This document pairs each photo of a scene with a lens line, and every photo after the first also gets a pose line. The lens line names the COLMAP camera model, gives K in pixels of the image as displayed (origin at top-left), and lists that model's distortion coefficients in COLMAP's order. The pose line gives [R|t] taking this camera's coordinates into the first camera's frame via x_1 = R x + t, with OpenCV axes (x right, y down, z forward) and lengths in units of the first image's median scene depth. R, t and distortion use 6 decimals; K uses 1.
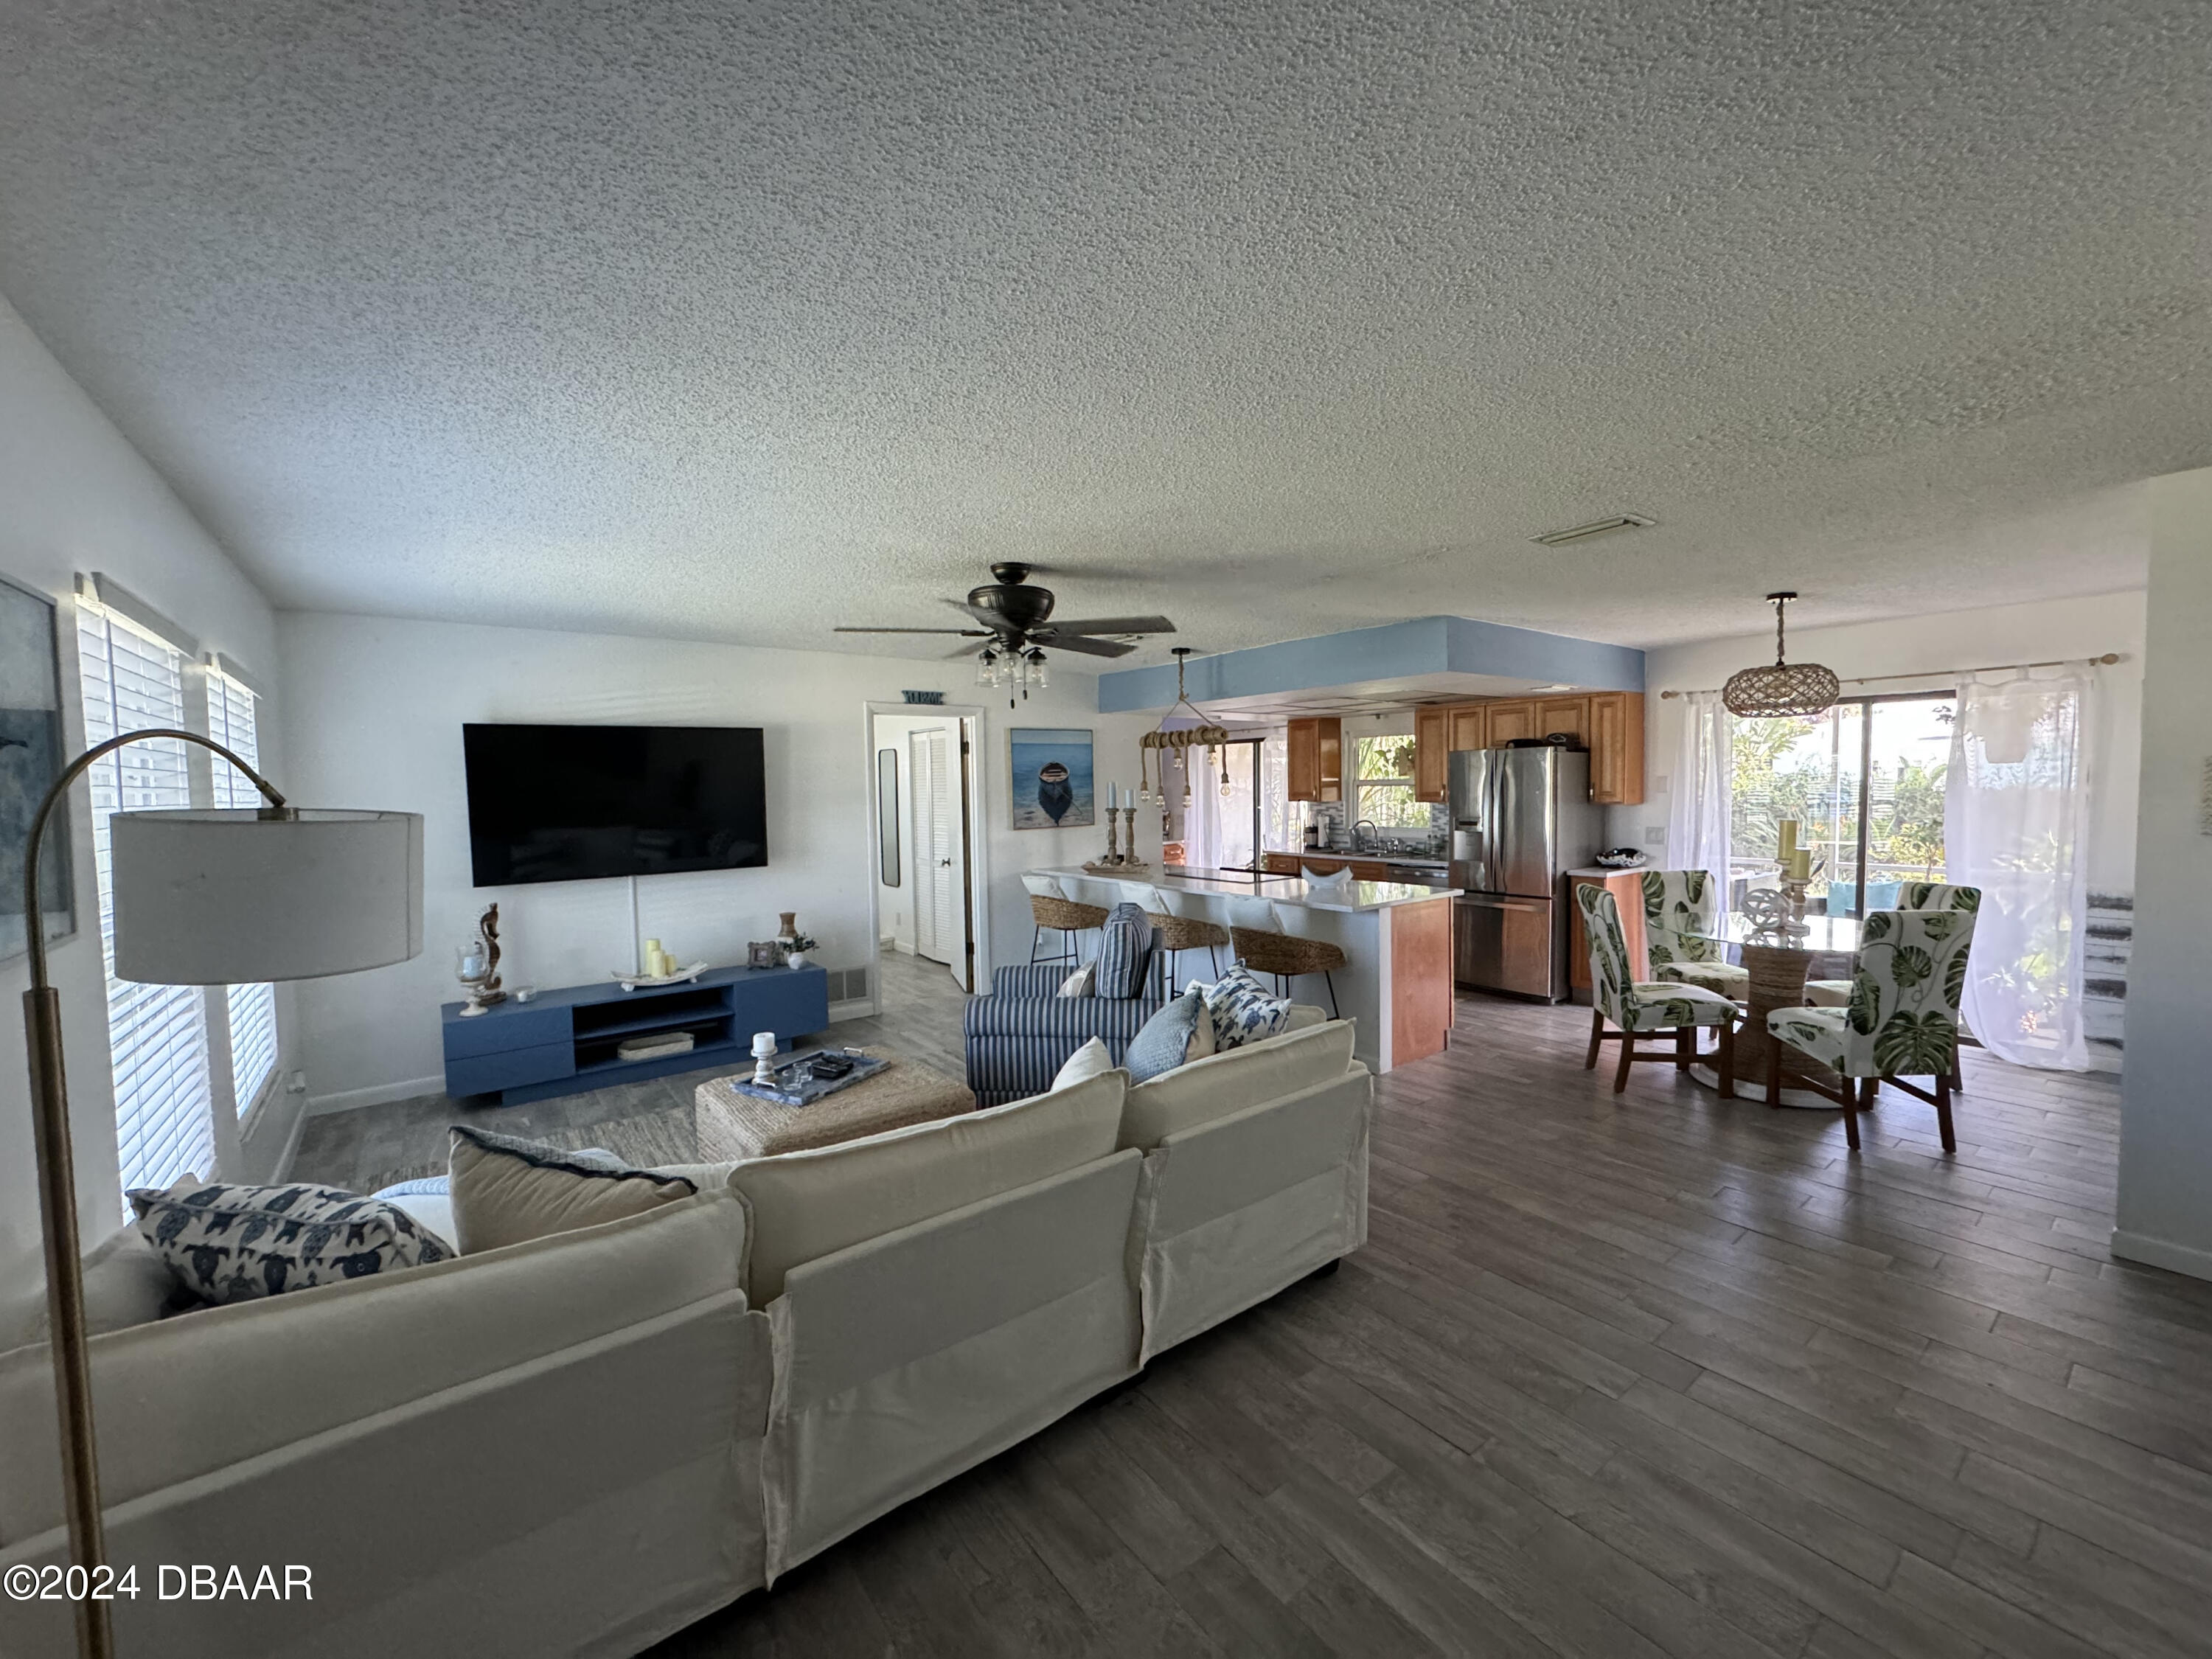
lens RADIAL K [[881.7, 0, 1107.9], [0, 881.7, 830.3], [0, 0, 1]] dist [0.000207, -0.000368]
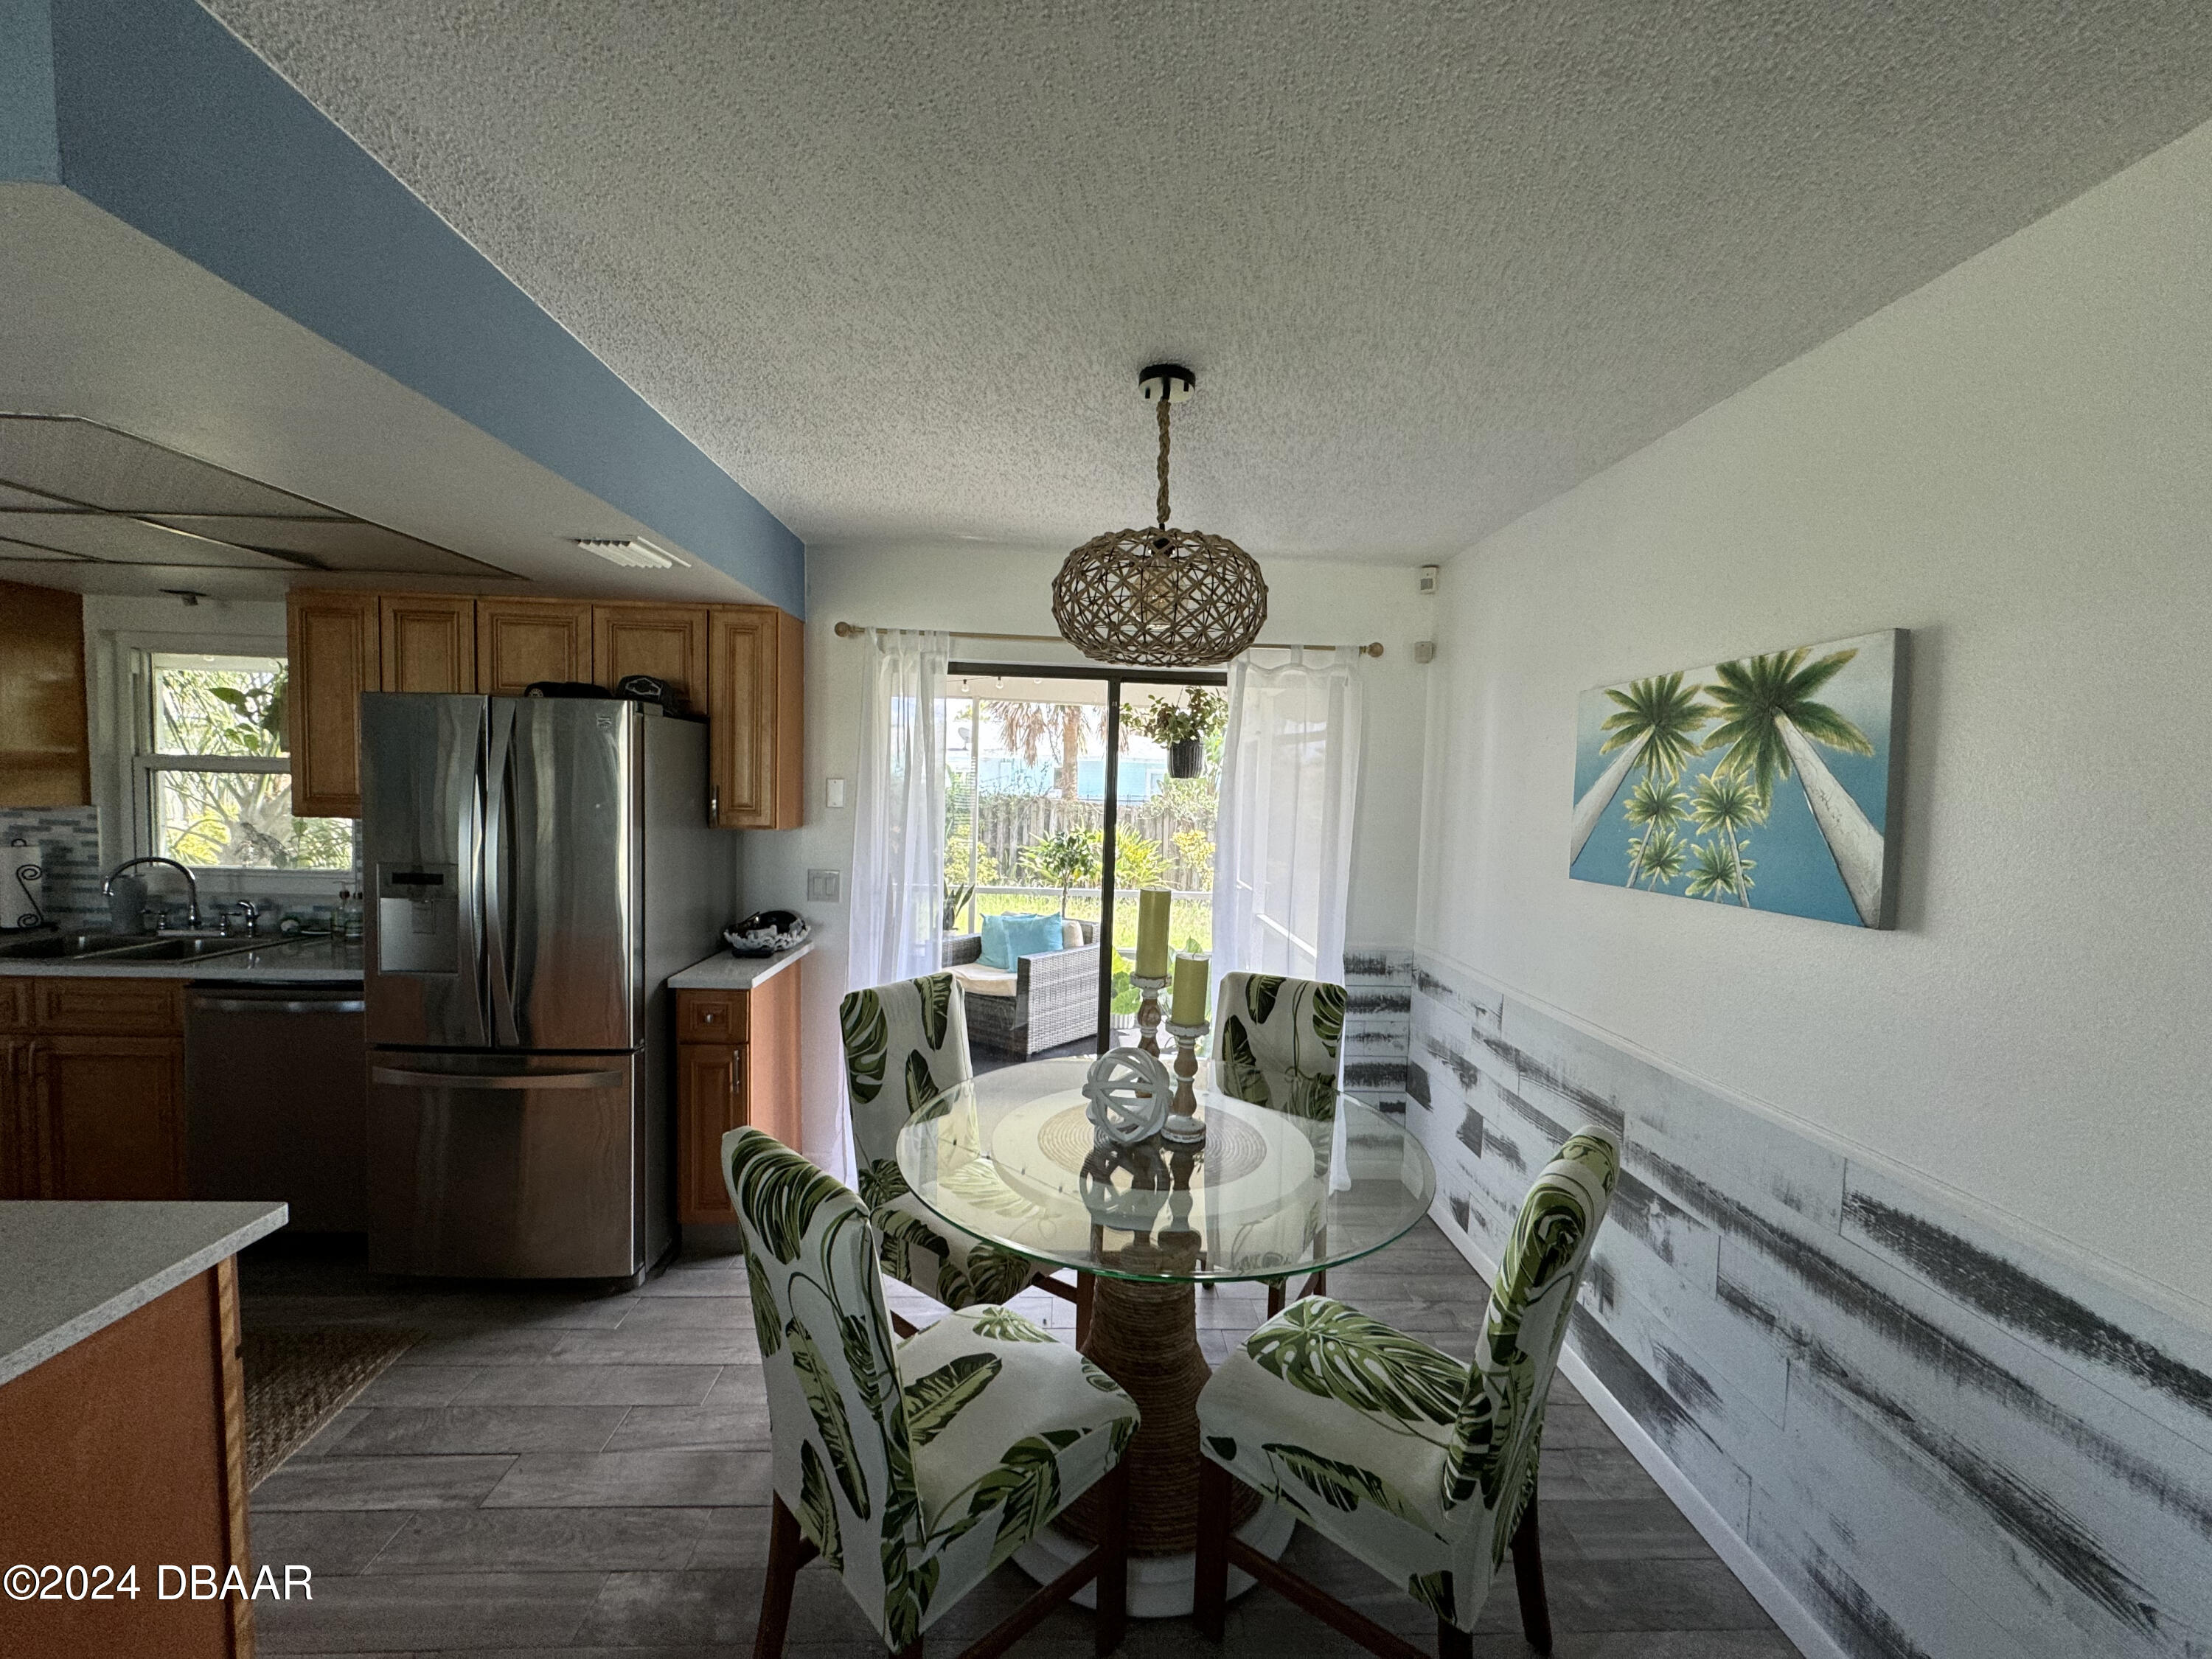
lens RADIAL K [[882.3, 0, 1106.0], [0, 882.3, 829.5], [0, 0, 1]] dist [-0.001572, 0.000429]
pose [[0.570993, -0.011095, 0.820880, 0.307366], [0.003125, 0.999931, 0.011341, -0.039353], [-0.820949, -0.003911, 0.570989, 0.615096]]
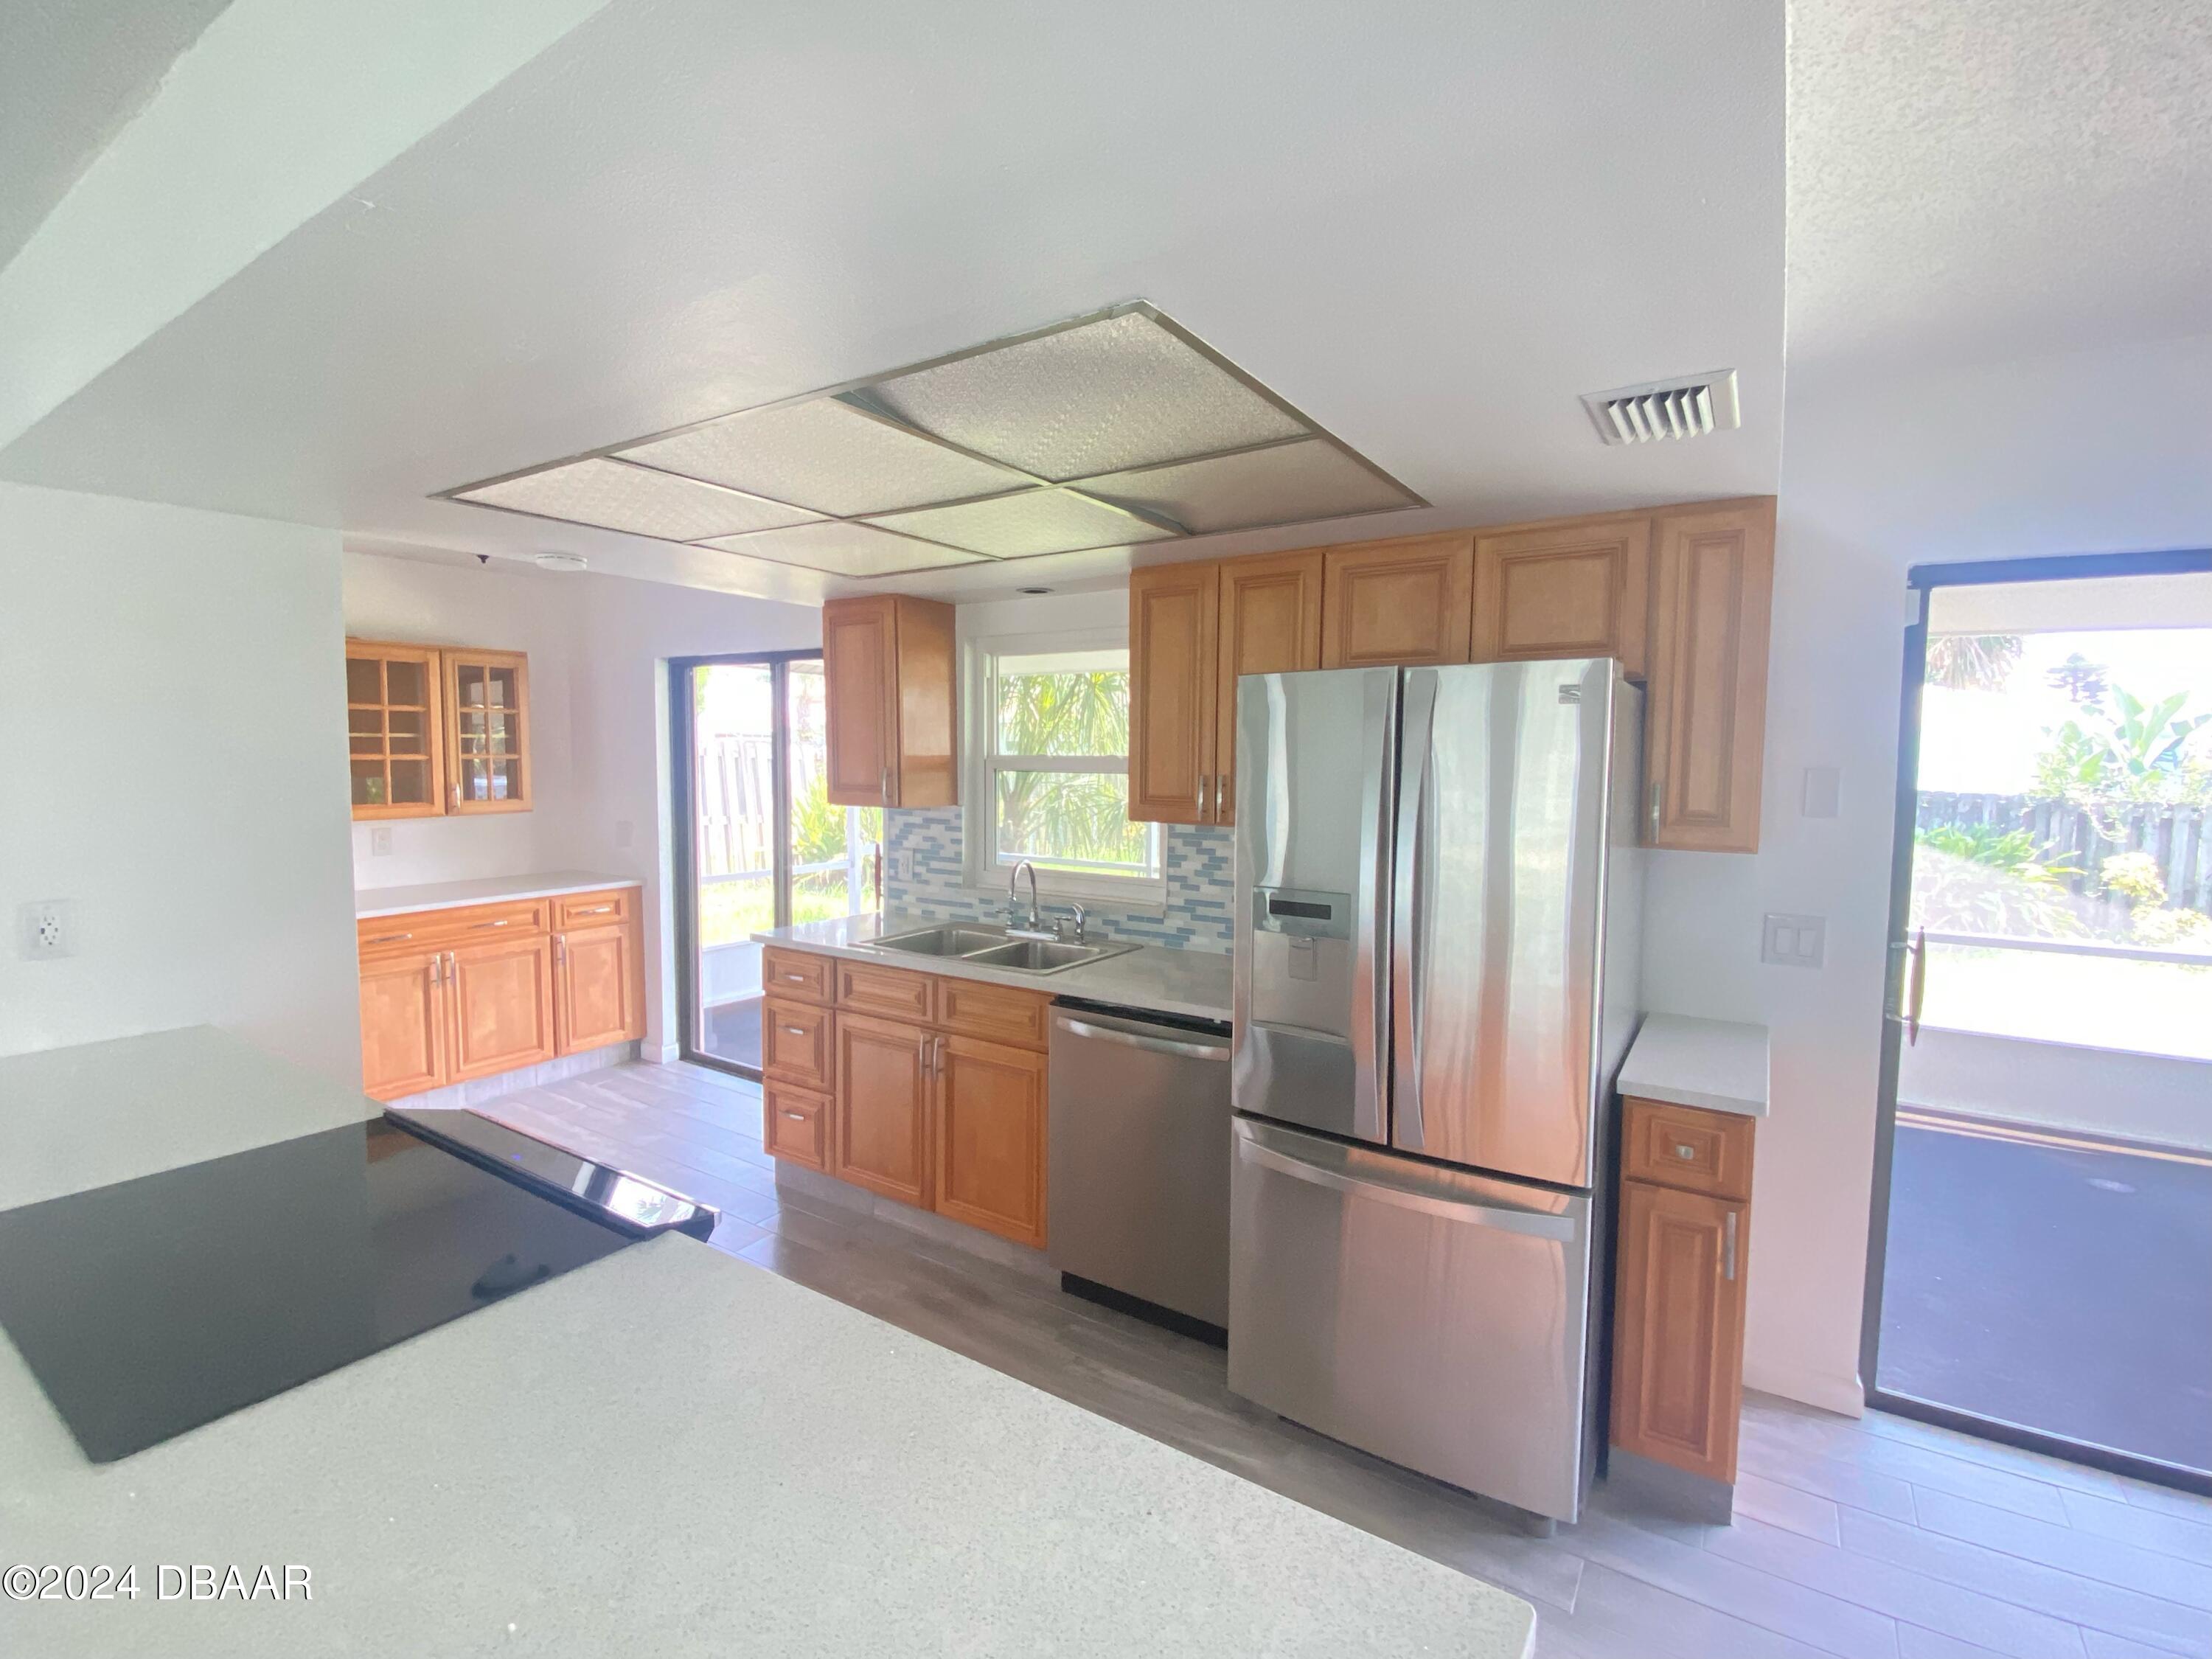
lens RADIAL K [[998.3, 0, 1110.4], [0, 998.3, 824.2], [0, 0, 1]] dist [0.047495, -0.037112]
pose [[0.943350, 0.000013, 0.331799, 0.271256], [-0.006364, 0.999817, 0.018053, -0.050991], [-0.331738, -0.019142, 0.943177, 0.814170]]
